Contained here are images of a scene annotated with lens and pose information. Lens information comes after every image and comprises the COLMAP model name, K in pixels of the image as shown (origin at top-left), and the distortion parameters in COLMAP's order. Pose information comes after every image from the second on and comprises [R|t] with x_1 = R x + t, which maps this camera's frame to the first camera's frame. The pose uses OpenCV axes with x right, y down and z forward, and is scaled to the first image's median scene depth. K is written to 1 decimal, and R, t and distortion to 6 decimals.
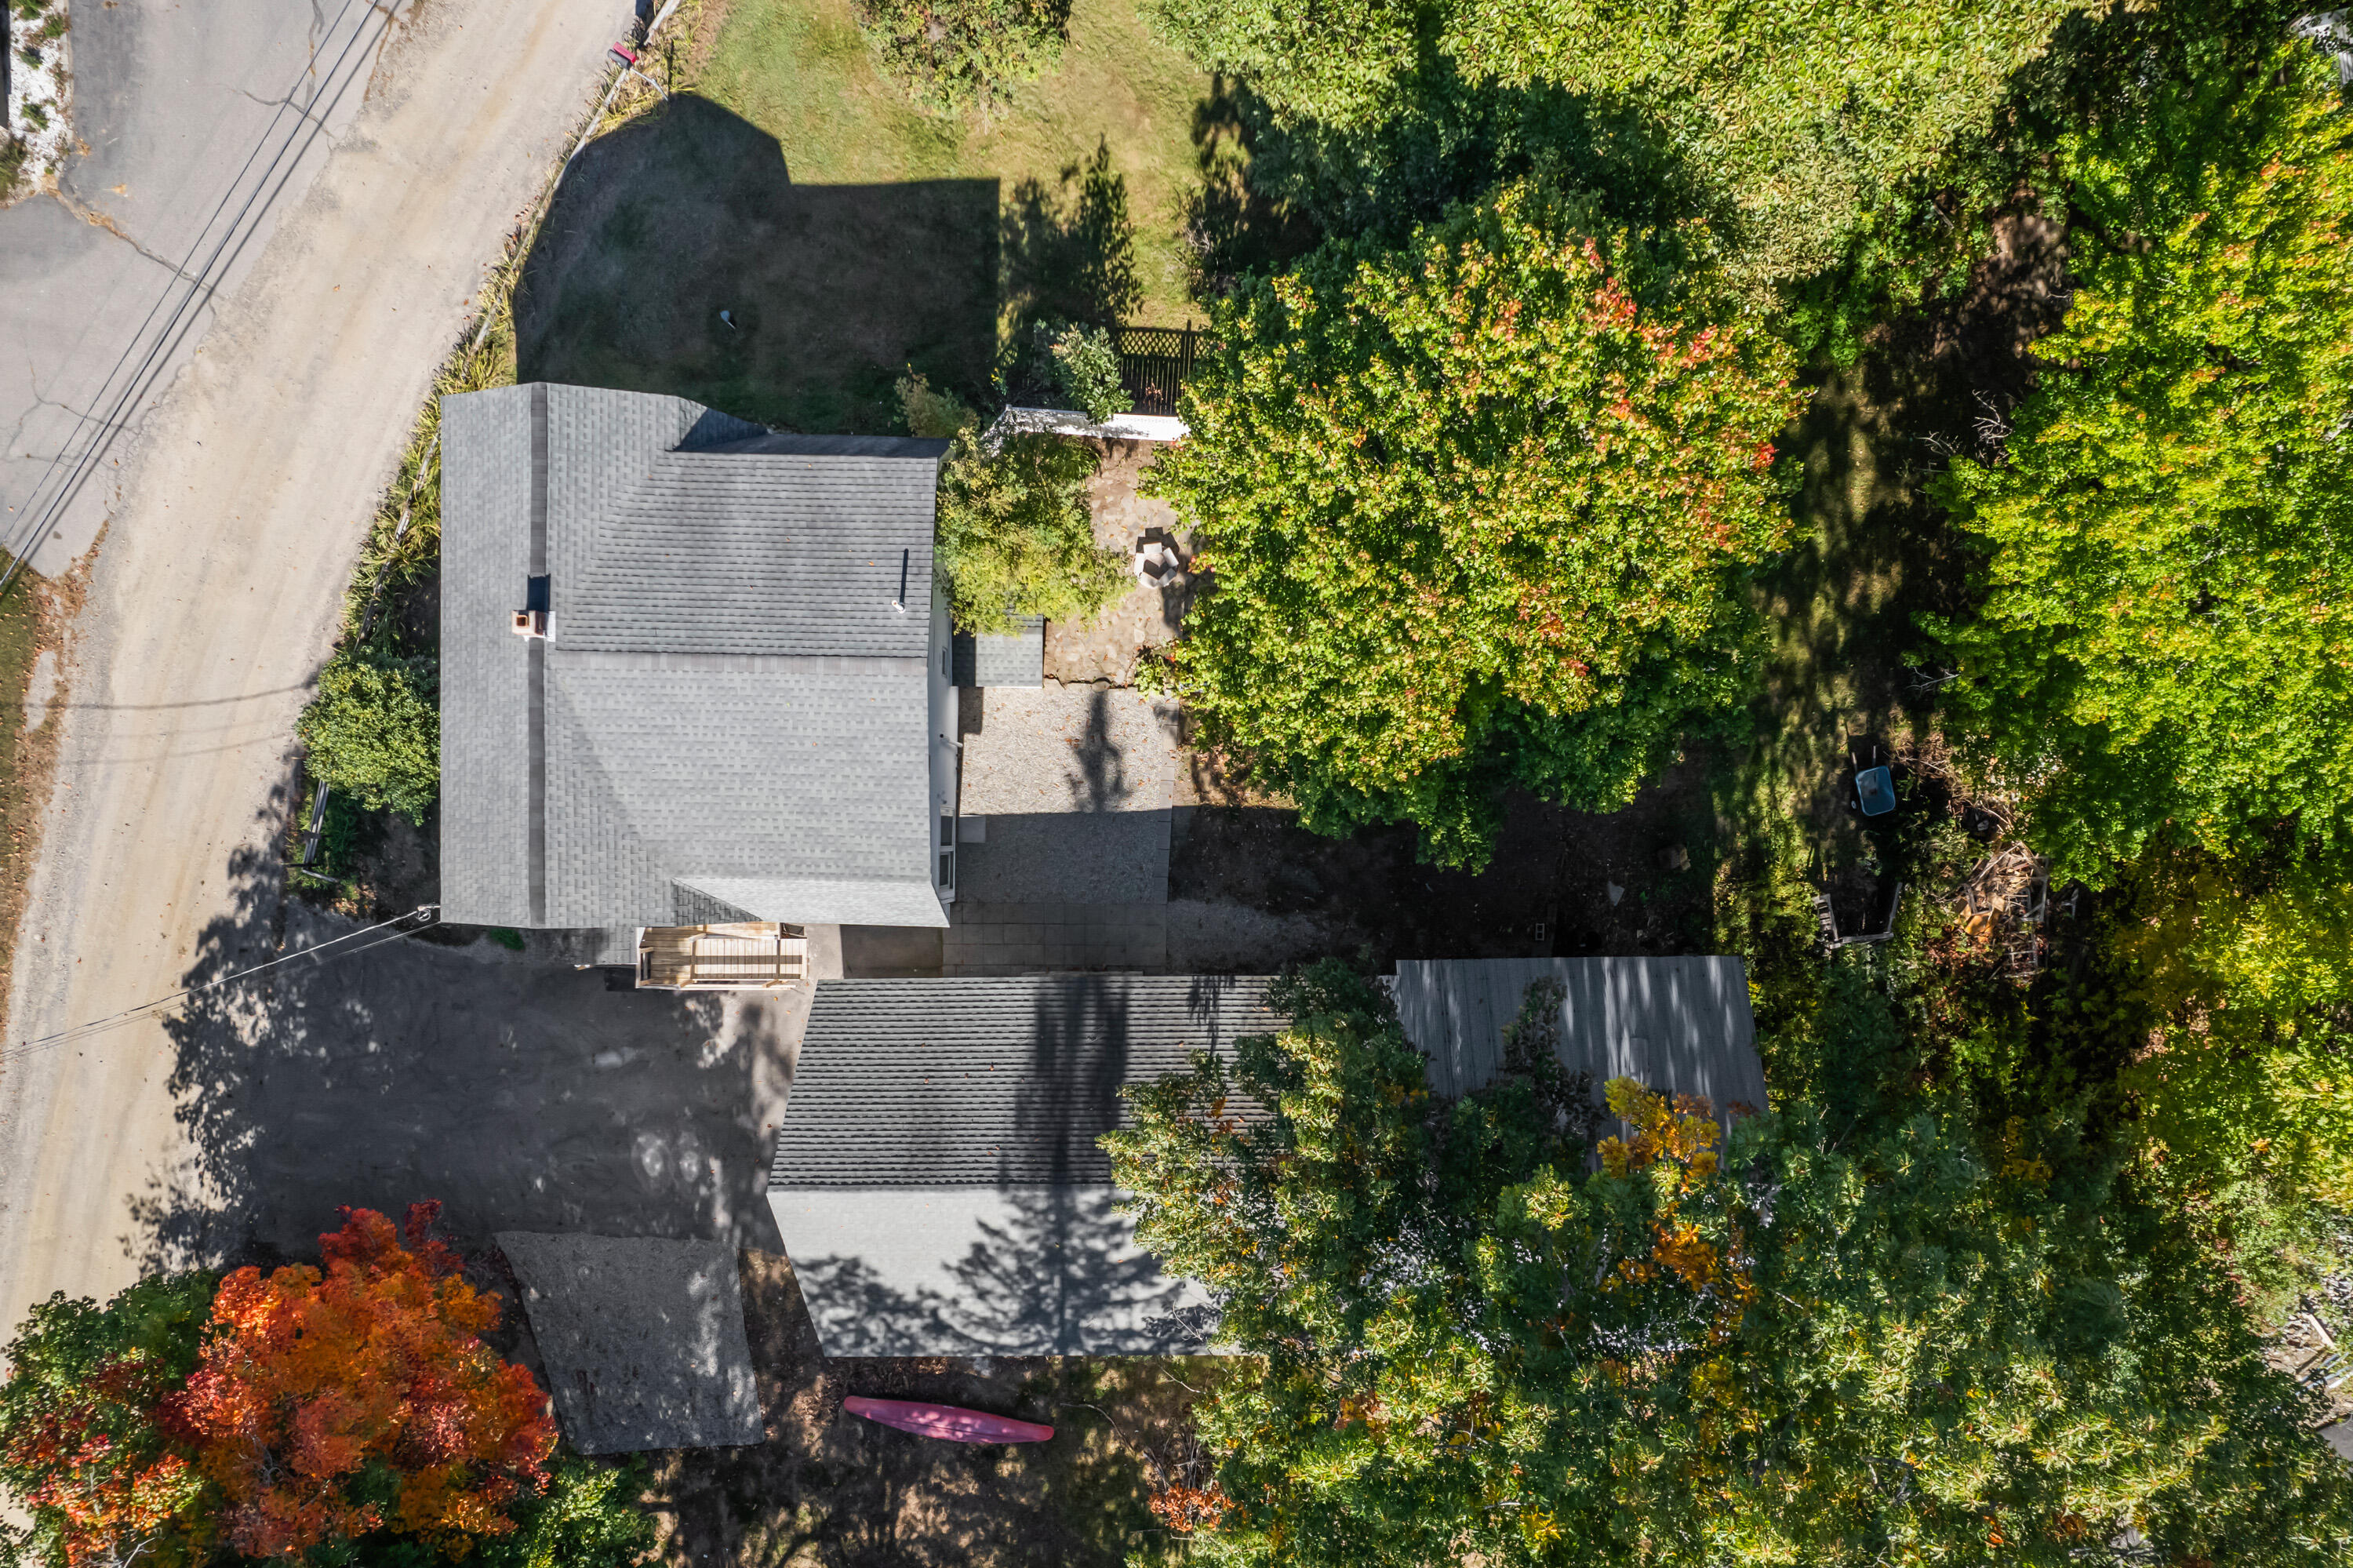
lens RADIAL K [[1491.8, 0, 1176.4], [0, 1491.8, 815.0], [0, 0, 1]] dist [-0.077614, 0.059006]
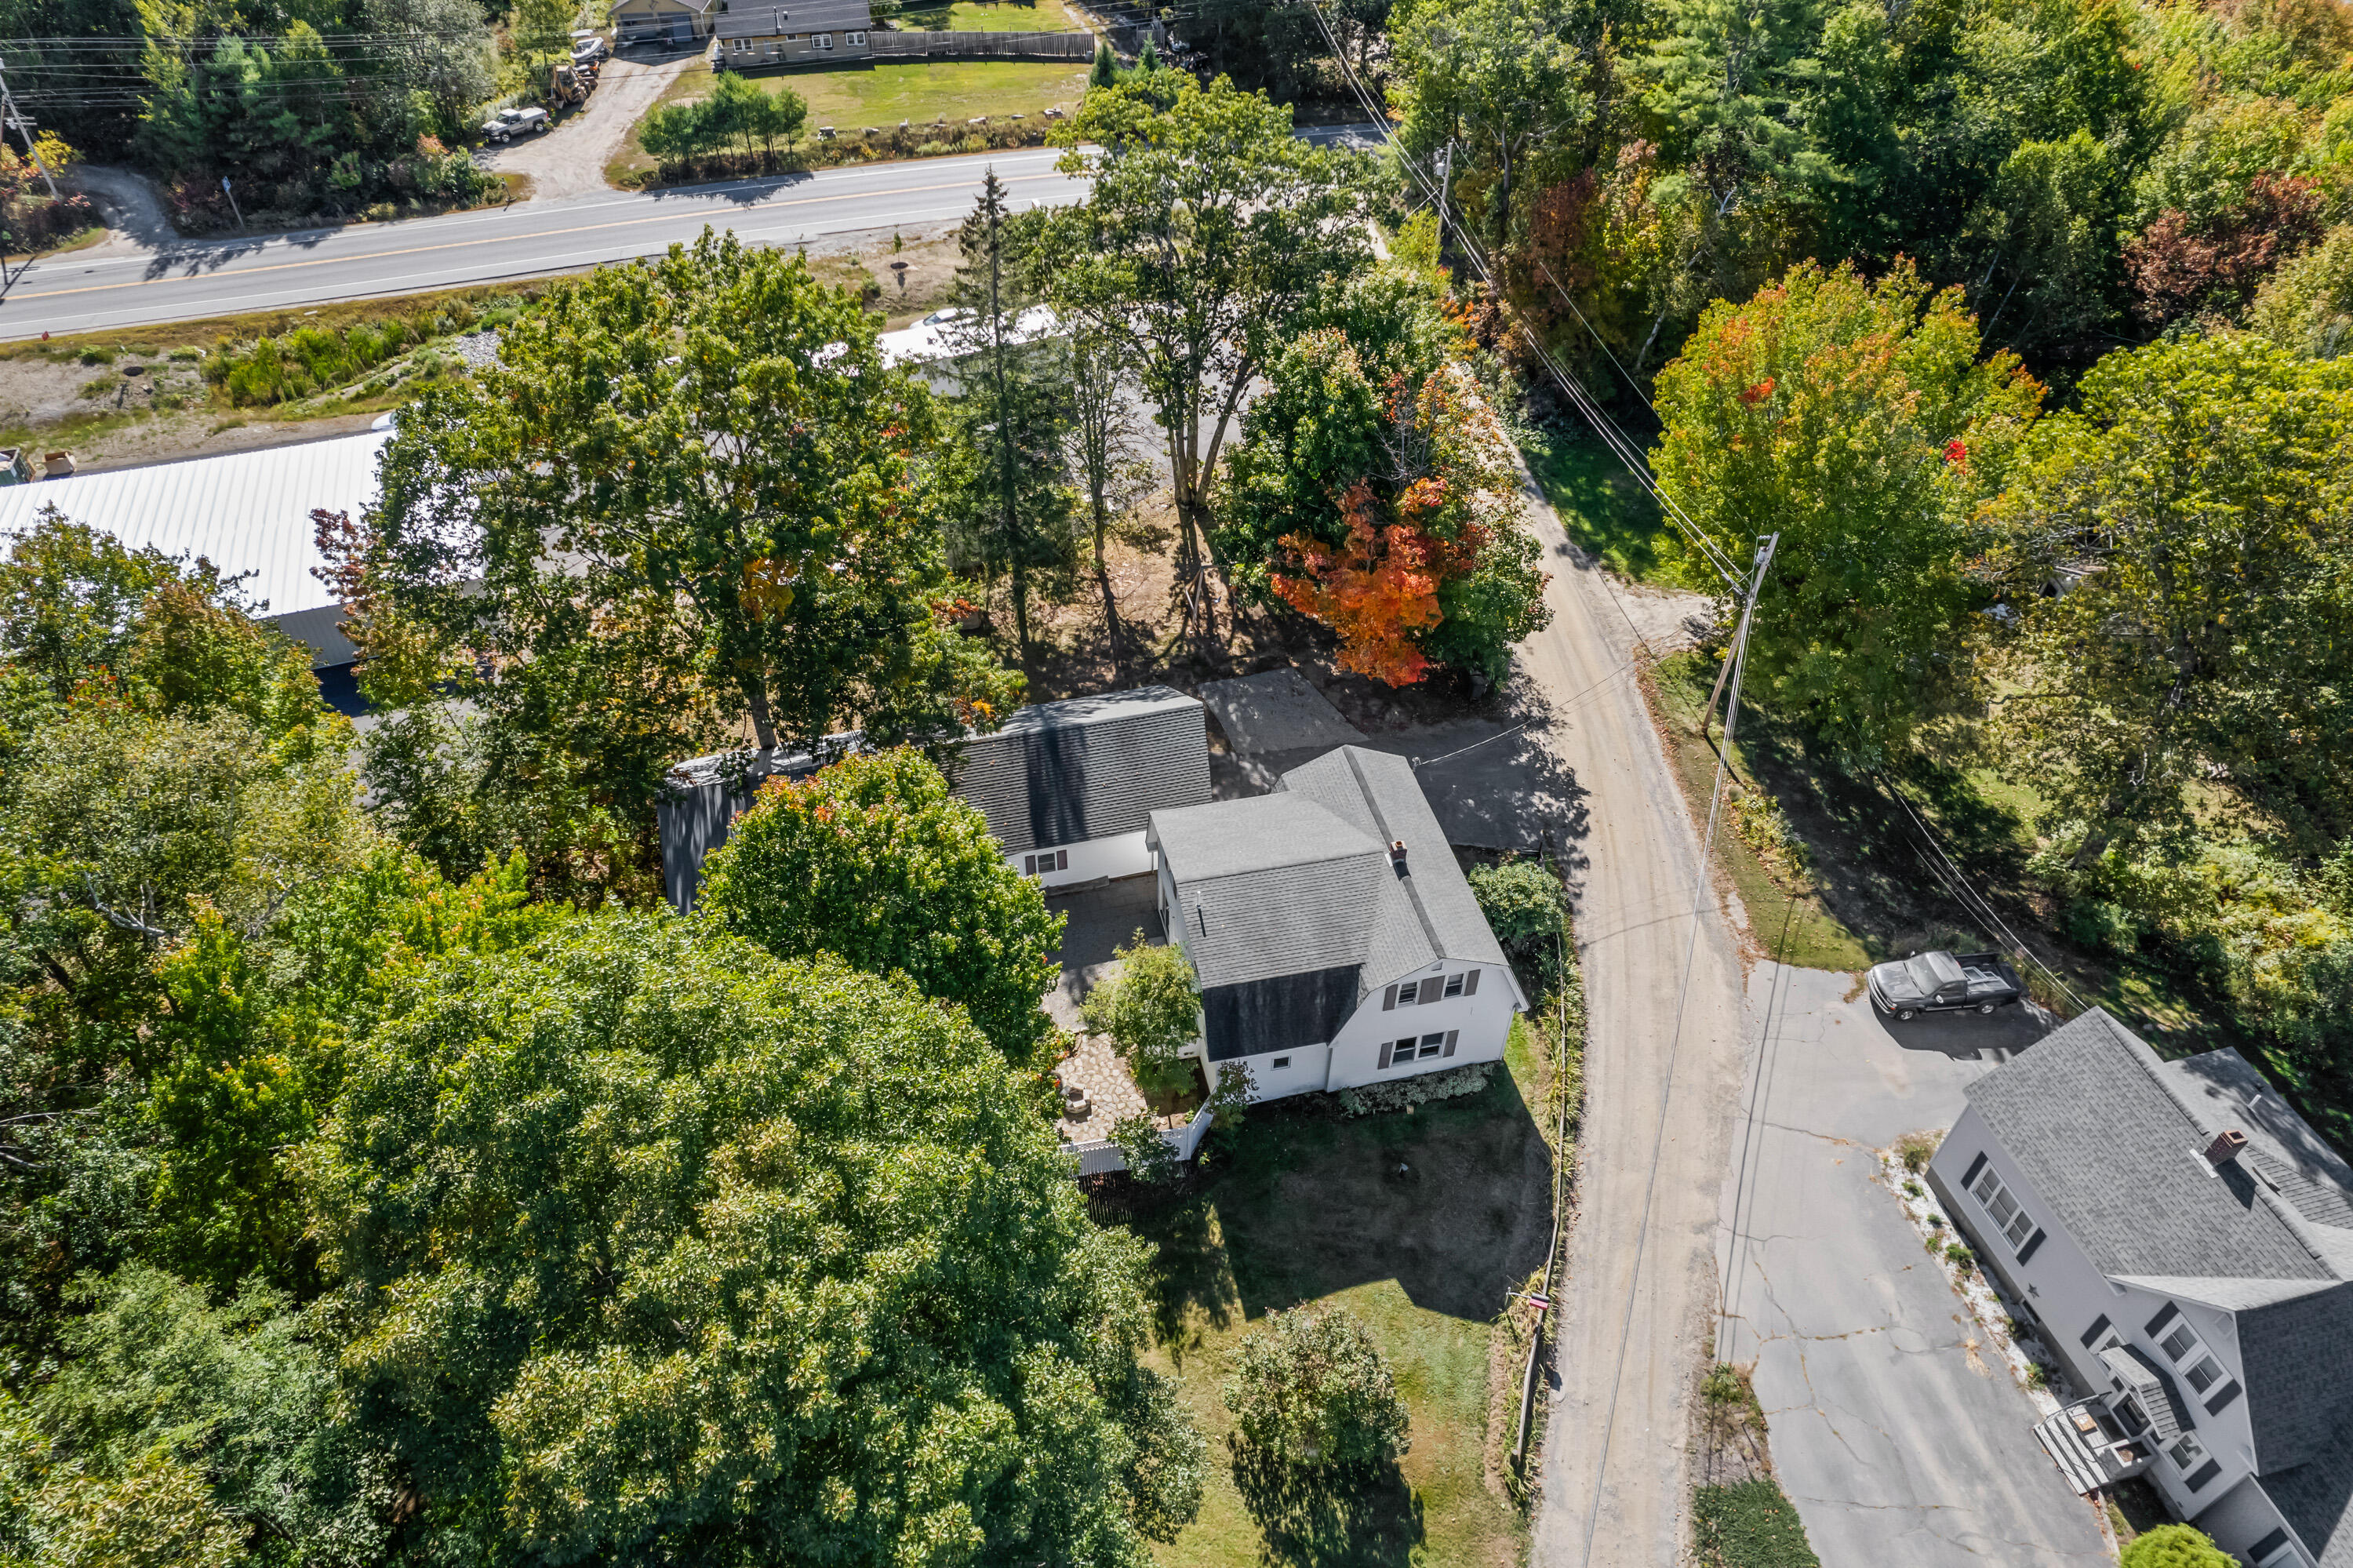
lens RADIAL K [[1491.8, 0, 1176.4], [0, 1491.8, 815.0], [0, 0, 1]] dist [-0.077614, 0.059006]
pose [[-0.971213, 0.152938, -0.182636, 0.110580], [-0.236713, -0.705558, 0.667949, -0.971797], [-0.026706, 0.691953, 0.721449, -0.247695]]
